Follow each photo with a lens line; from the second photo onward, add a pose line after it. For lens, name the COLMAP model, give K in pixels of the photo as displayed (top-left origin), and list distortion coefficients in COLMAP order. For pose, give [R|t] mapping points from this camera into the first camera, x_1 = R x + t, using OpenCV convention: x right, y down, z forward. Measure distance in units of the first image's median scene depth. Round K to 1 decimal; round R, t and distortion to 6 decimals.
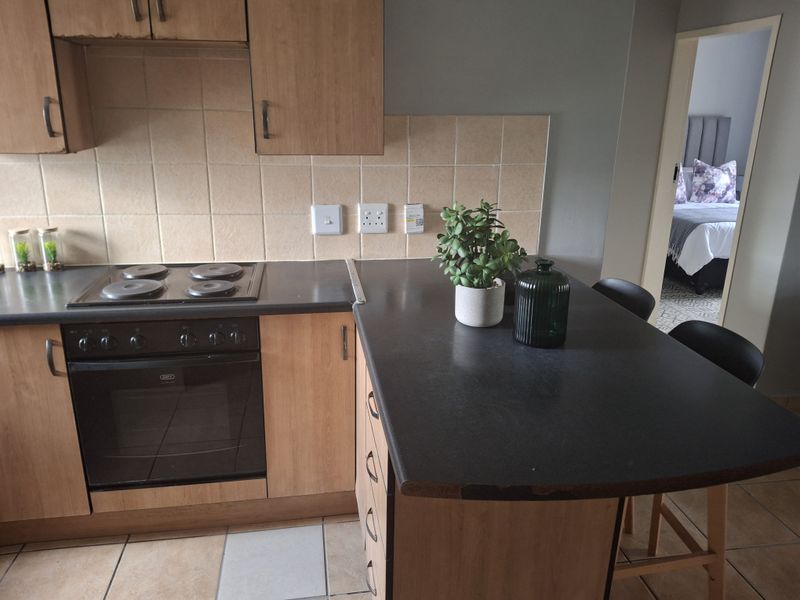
lens RADIAL K [[599.0, 0, 400.6], [0, 599.0, 293.5], [0, 0, 1]] dist [0.111653, -0.180201]
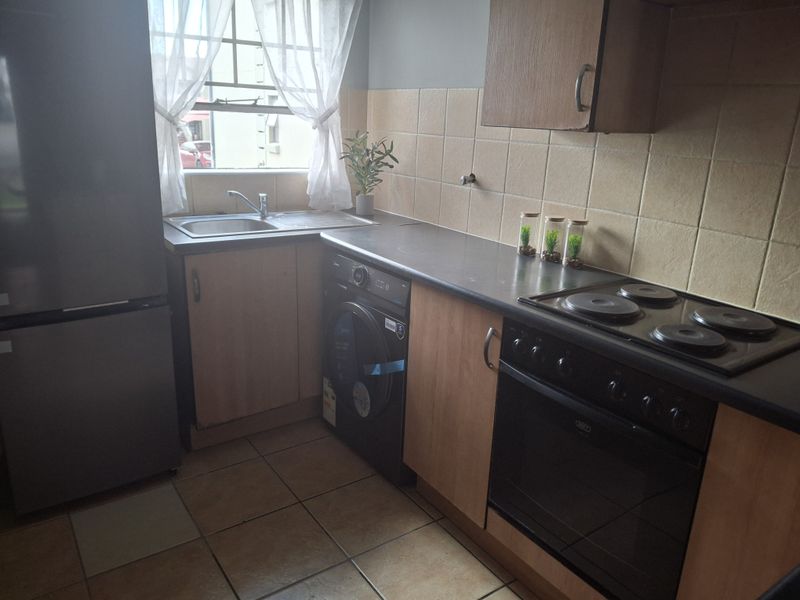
lens RADIAL K [[599.0, 0, 400.6], [0, 599.0, 293.5], [0, 0, 1]] dist [0.111653, -0.180201]
pose [[0.431198, 0.260735, -0.863762, 0.119235], [-0.303642, 0.943429, 0.133202, -0.046357], [0.849629, 0.204838, 0.485975, 0.378964]]
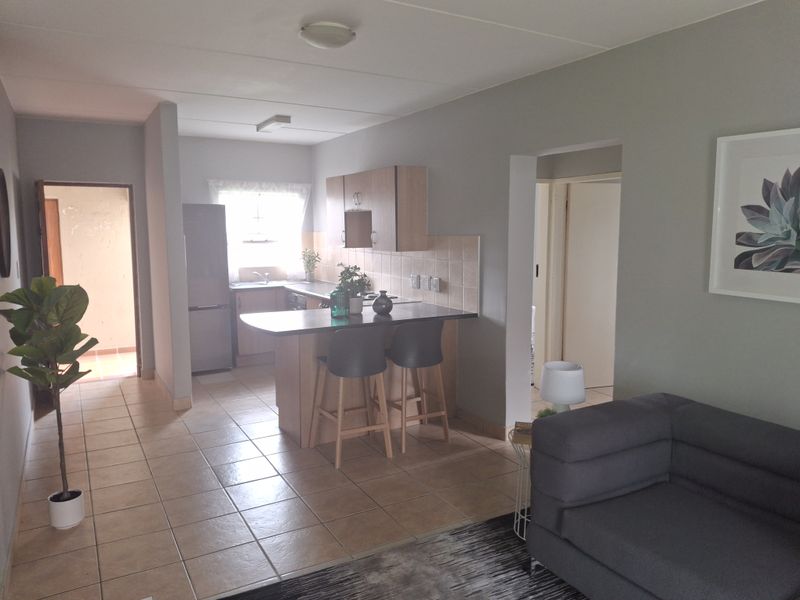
lens RADIAL K [[599.0, 0, 400.6], [0, 599.0, 293.5], [0, 0, 1]] dist [0.111653, -0.180201]
pose [[0.342972, 0.091275, -0.934901, 2.195466], [-0.273707, 0.961791, -0.006511, -0.059554], [0.898585, 0.258122, 0.354850, 0.222146]]
